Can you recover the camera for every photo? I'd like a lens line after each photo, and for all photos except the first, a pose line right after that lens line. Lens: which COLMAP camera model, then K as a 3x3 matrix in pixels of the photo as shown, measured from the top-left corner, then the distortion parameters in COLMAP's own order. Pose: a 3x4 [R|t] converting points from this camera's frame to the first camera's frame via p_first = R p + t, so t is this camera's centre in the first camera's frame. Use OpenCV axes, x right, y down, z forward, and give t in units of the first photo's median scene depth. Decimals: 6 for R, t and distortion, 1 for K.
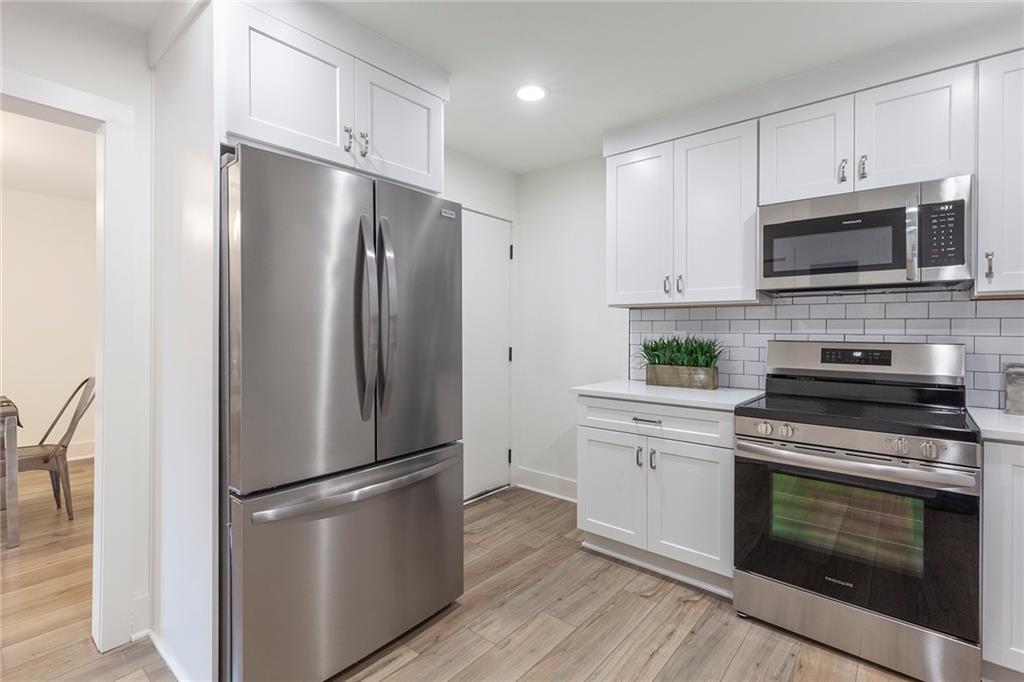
lens RADIAL K [[474.5, 0, 516.2], [0, 474.5, 333.1], [0, 0, 1]] dist [0.003564, -0.000651]
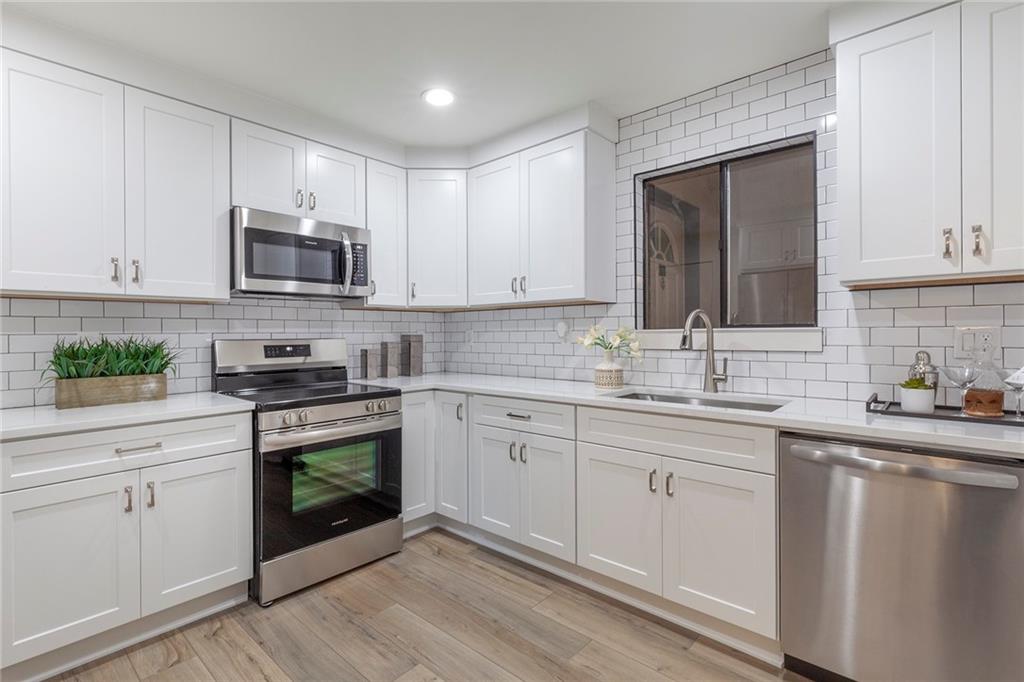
lens RADIAL K [[474.5, 0, 513.7], [0, 474.5, 336.5], [0, 0, 1]] dist [0.003564, -0.000651]
pose [[0.028130, -0.018911, 0.999425, -0.481085], [0.010345, 0.999773, 0.018626, -0.003855], [-0.999551, 0.009815, 0.028320, 0.385964]]
